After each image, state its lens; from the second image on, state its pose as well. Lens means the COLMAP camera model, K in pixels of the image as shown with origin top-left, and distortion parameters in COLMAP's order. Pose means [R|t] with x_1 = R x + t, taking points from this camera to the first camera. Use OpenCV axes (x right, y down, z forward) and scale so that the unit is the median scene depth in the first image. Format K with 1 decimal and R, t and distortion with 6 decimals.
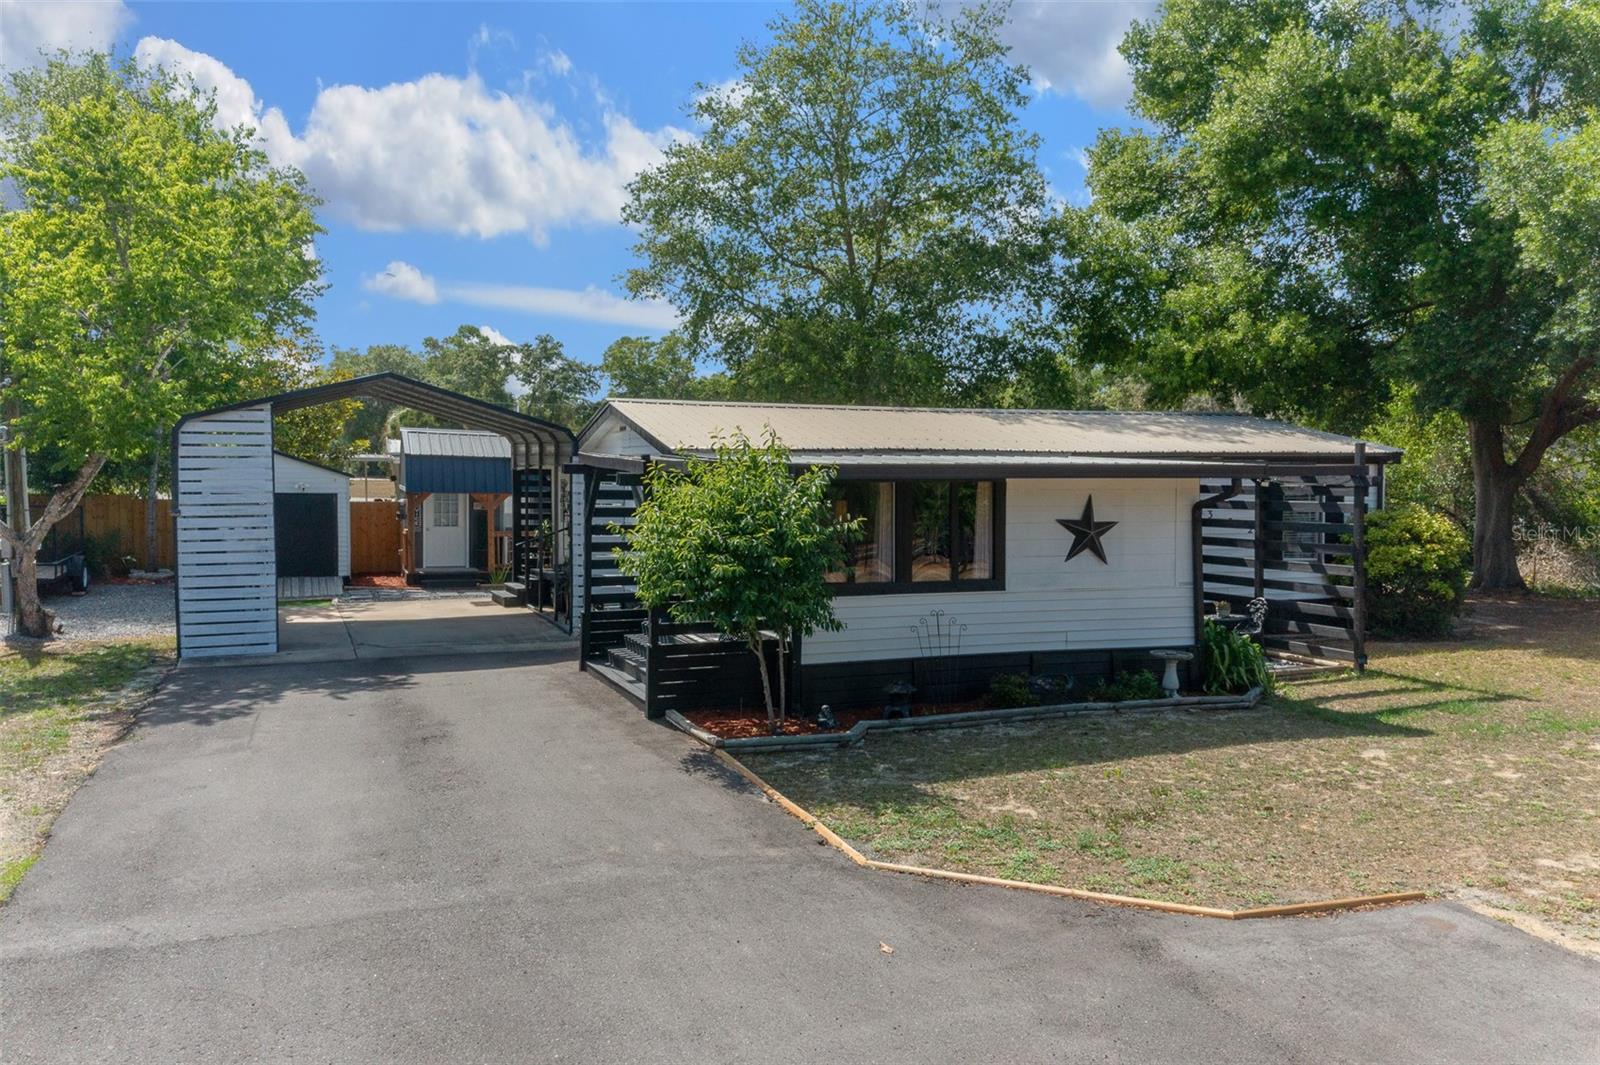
lens RADIAL K [[1275.1, 0, 805.1], [0, 1275.1, 494.0], [0, 0, 1]] dist [0.182849, -0.000489]
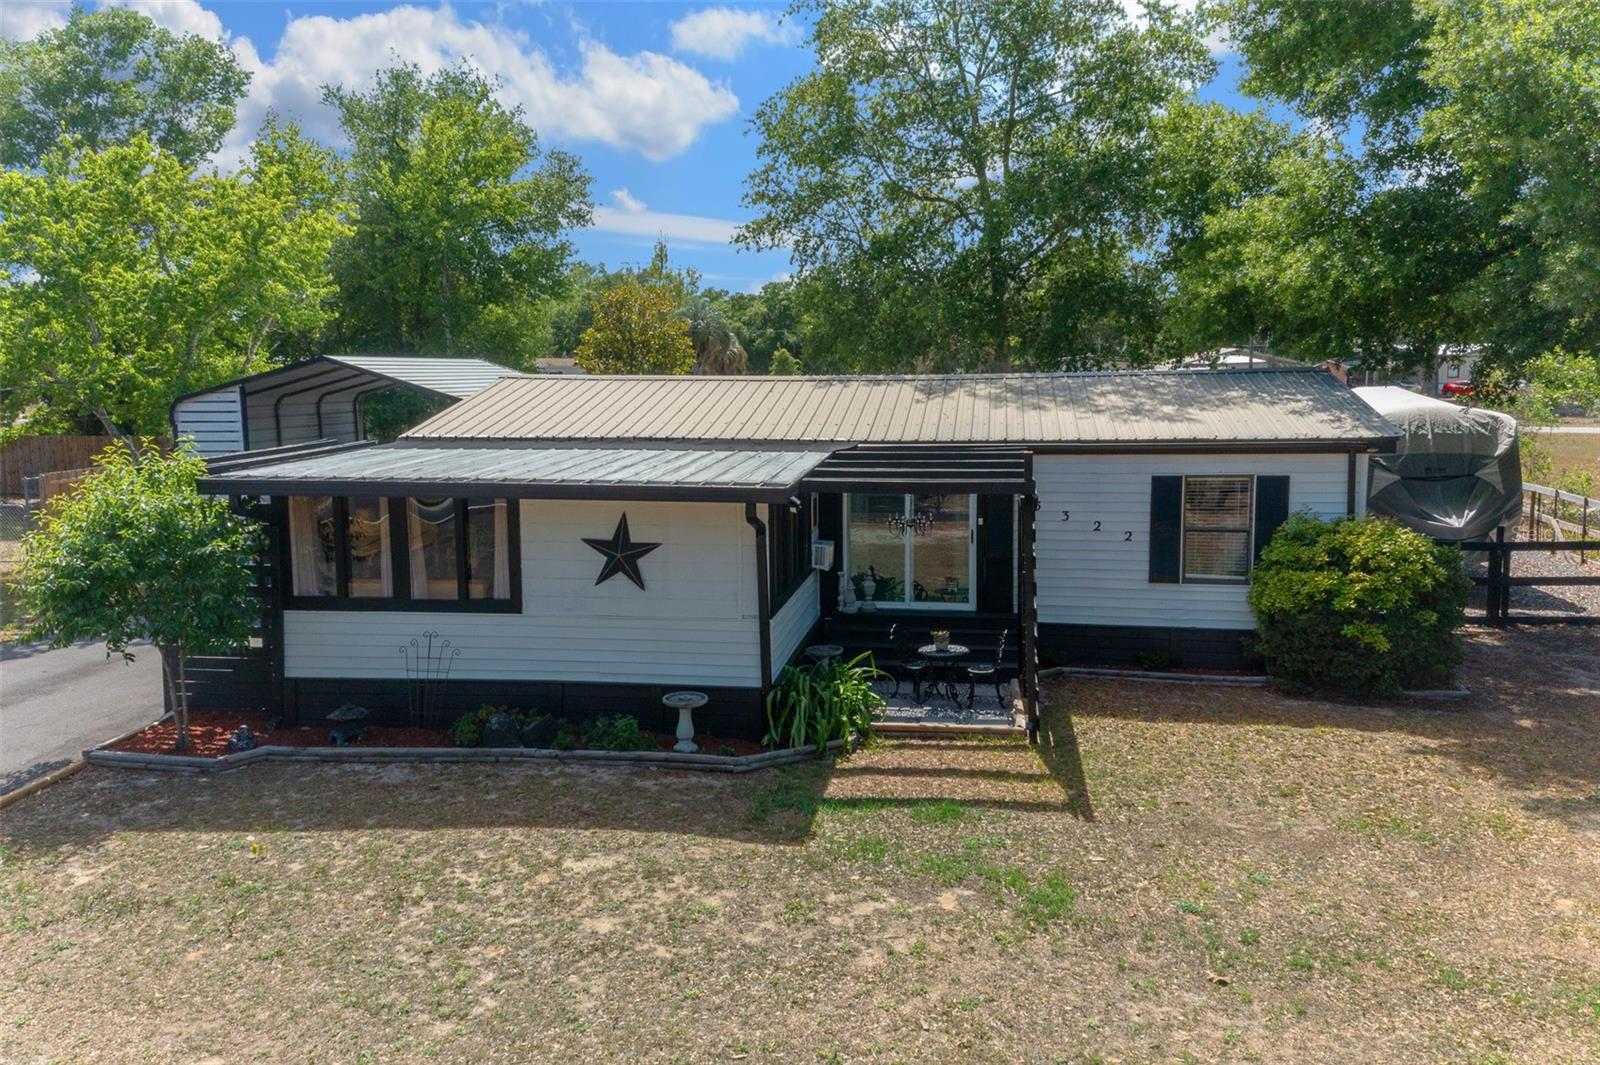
lens RADIAL K [[1203.1, 0, 800.0], [0, 1203.1, 532.5], [0, 0, 1]] dist [0.359813, -0.489369]
pose [[0.848933, 0.058616, -0.525240, 0.762730], [-0.003670, 0.994460, 0.105049, -0.073339], [0.528488, -0.087251, 0.844445, 0.359907]]
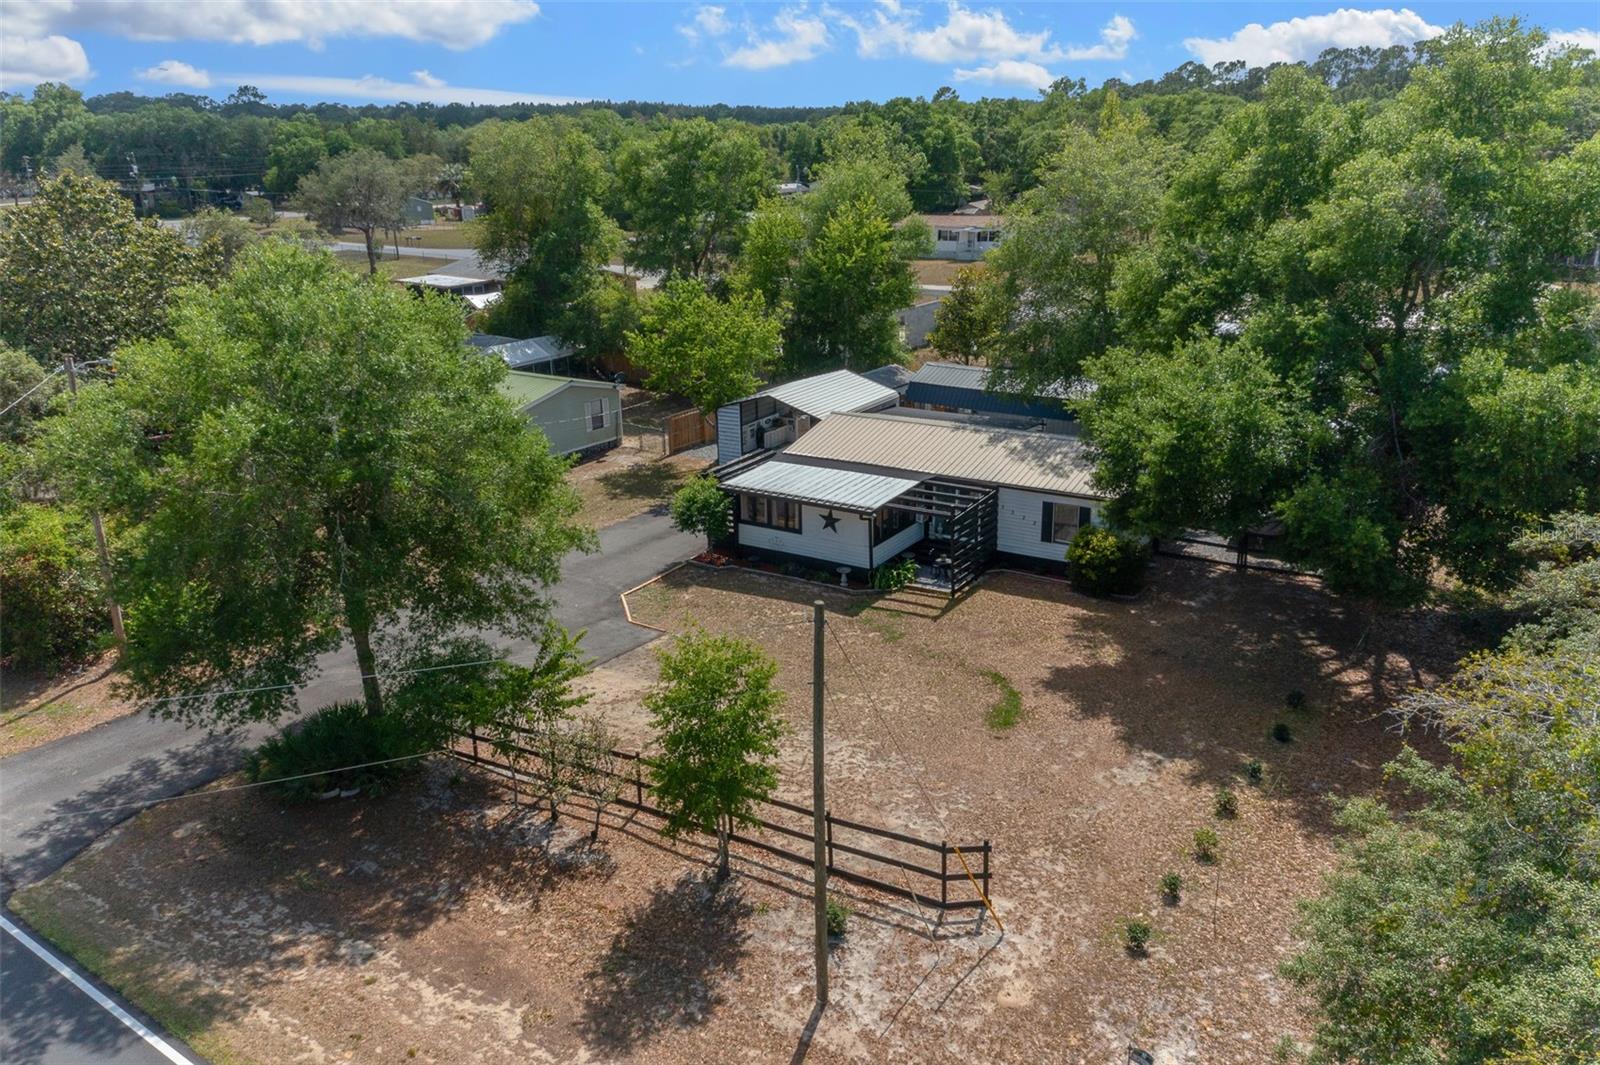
lens RADIAL K [[1203.1, 0, 800.0], [0, 1203.1, 532.5], [0, 0, 1]] dist [0.359813, -0.489369]
pose [[0.568473, 0.242815, -0.786053, 2.207971], [-0.001963, 0.955851, 0.293847, -0.700955], [0.822699, -0.165501, 0.543852, -0.453521]]
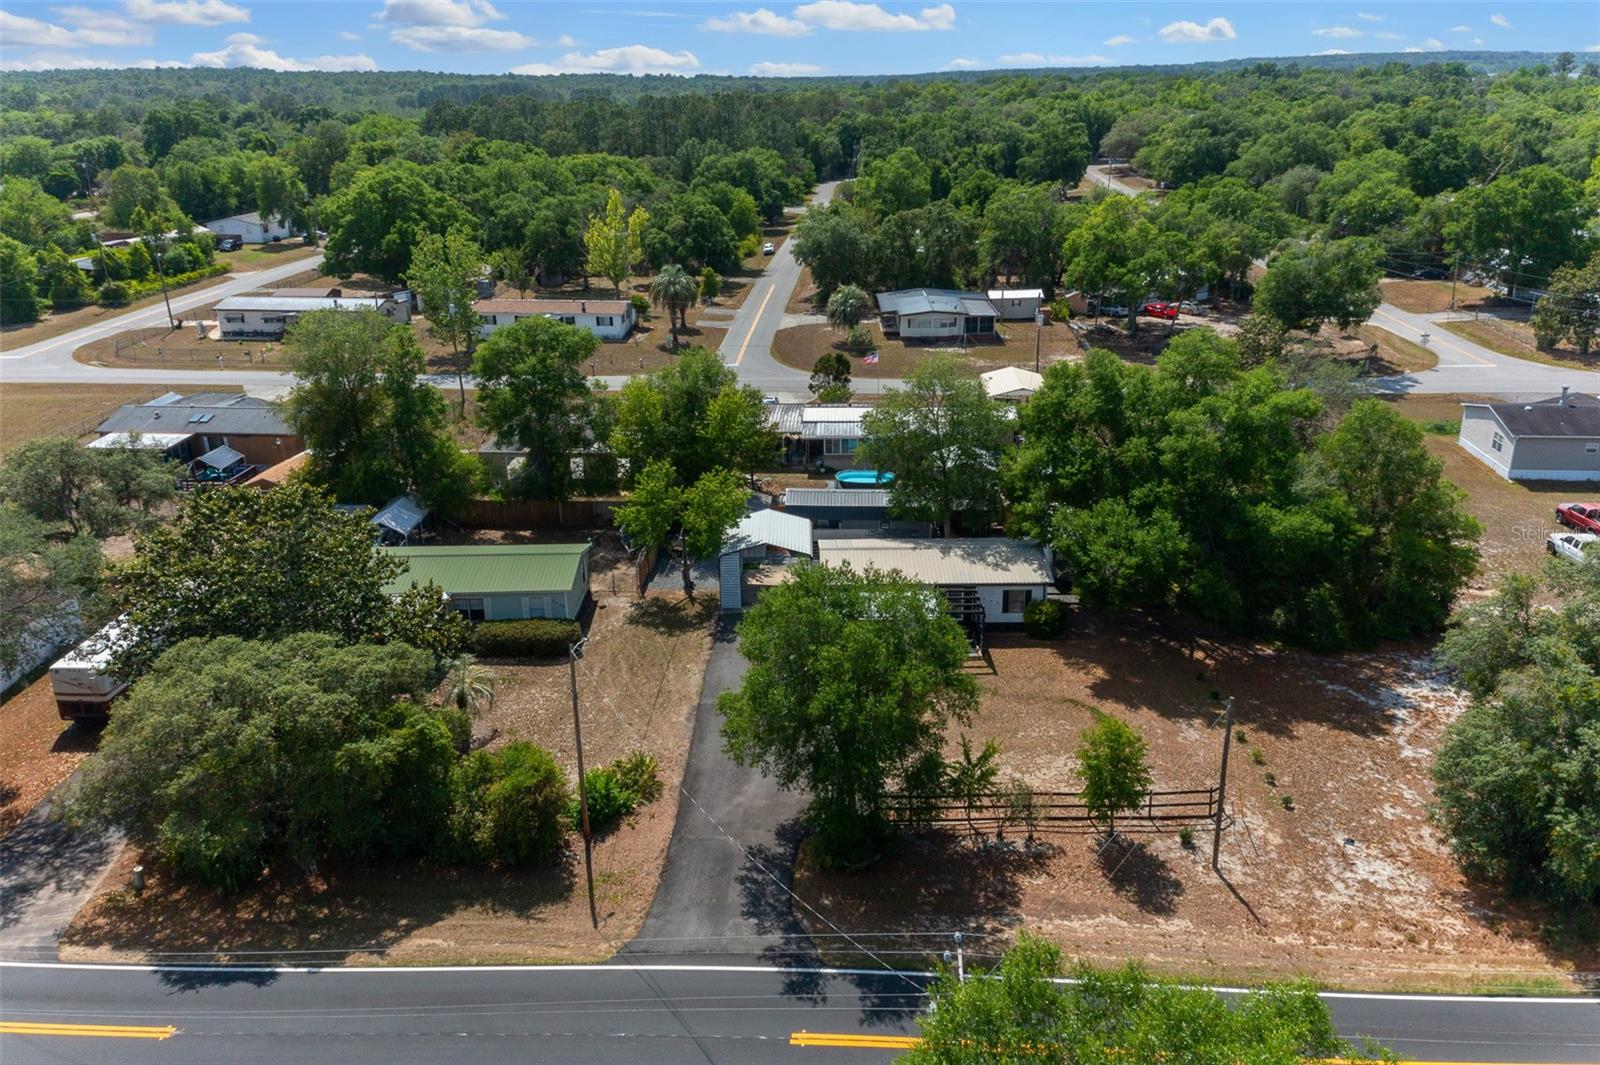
lens RADIAL K [[1203.1, 0, 800.0], [0, 1203.1, 532.5], [0, 0, 1]] dist [0.359813, -0.489369]
pose [[0.924526, 0.116249, -0.362957, 1.355676], [0.006086, 0.947722, 0.319040, -1.594499], [0.381070, -0.297170, 0.875486, -2.645057]]
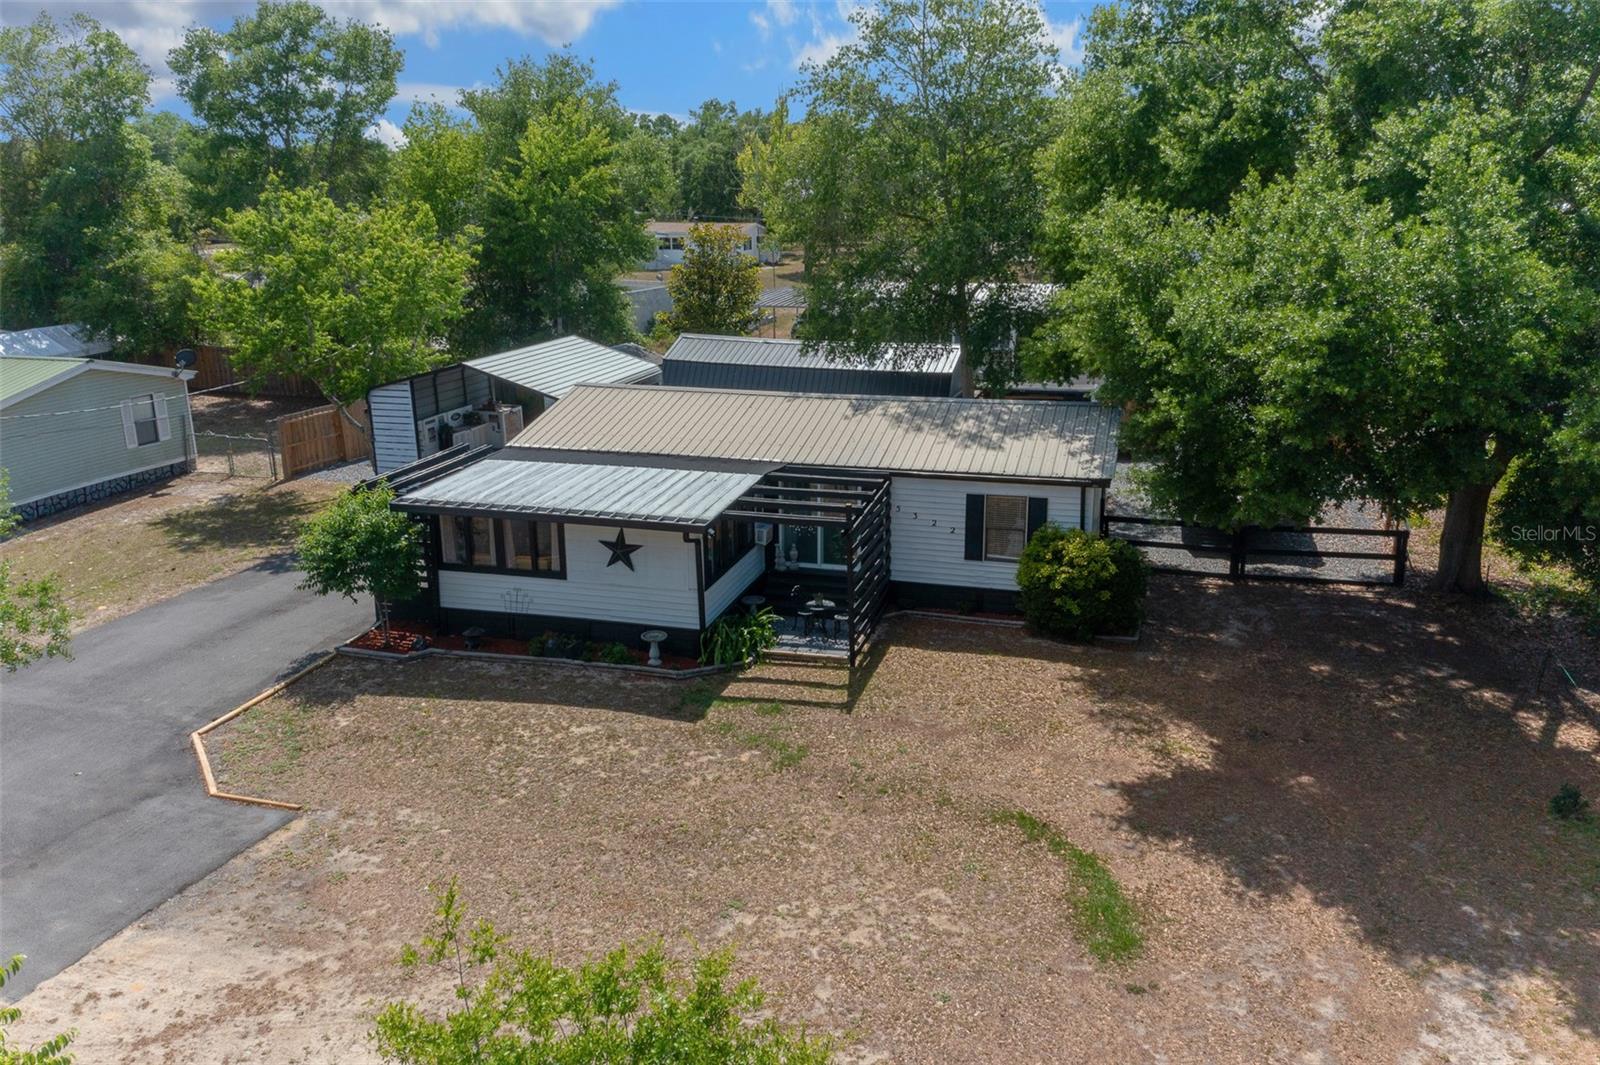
lens RADIAL K [[1203.1, 0, 800.0], [0, 1203.1, 532.5], [0, 0, 1]] dist [0.359813, -0.489369]
pose [[0.780014, 0.160865, -0.604732, 1.256321], [-0.006747, 0.968499, 0.248928, -0.351772], [0.625725, -0.190087, 0.756528, 0.044772]]
